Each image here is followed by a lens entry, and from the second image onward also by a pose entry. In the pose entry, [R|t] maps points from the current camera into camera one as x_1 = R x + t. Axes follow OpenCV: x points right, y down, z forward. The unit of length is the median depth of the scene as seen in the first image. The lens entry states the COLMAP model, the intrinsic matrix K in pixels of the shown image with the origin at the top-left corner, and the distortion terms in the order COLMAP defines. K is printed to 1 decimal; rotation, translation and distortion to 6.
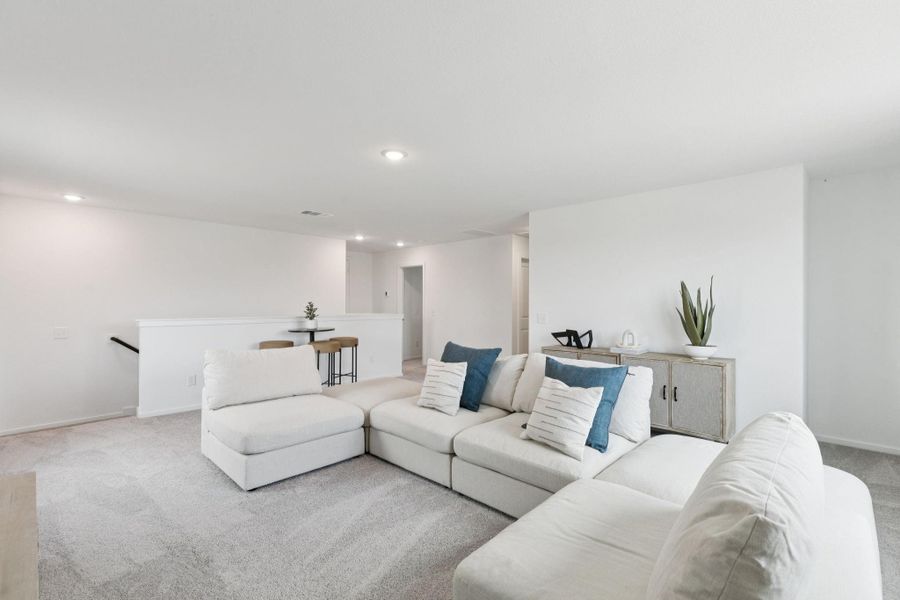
lens RADIAL K [[407.3, 0, 451.0], [0, 407.3, 298.0], [0, 0, 1]] dist [0.009634, -0.000357]
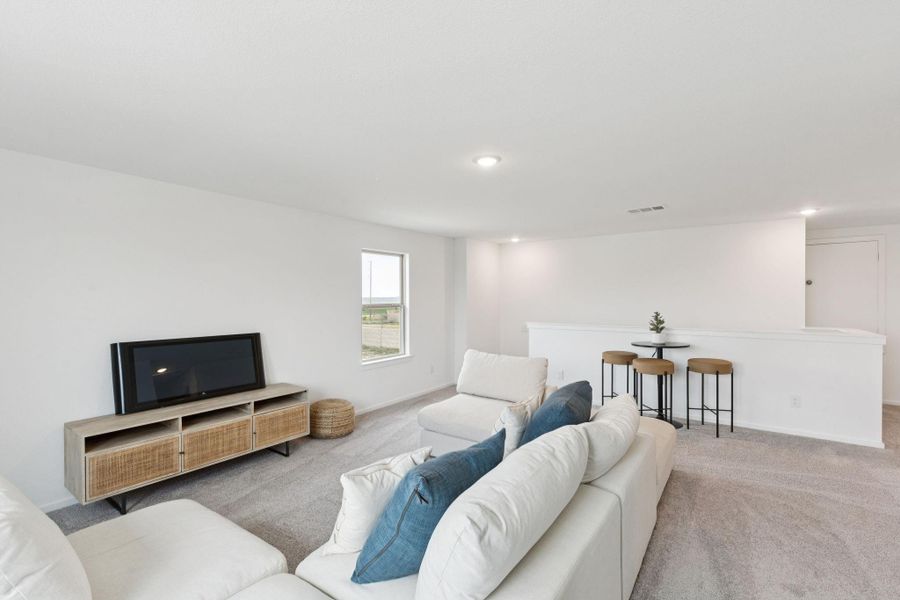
lens RADIAL K [[407.3, 0, 451.0], [0, 407.3, 298.0], [0, 0, 1]] dist [0.009634, -0.000357]
pose [[0.169236, -0.006285, -0.985556, 0.438081], [0.013941, 0.999895, -0.003982, -0.022800], [0.985477, -0.013066, 0.169306, 0.428840]]
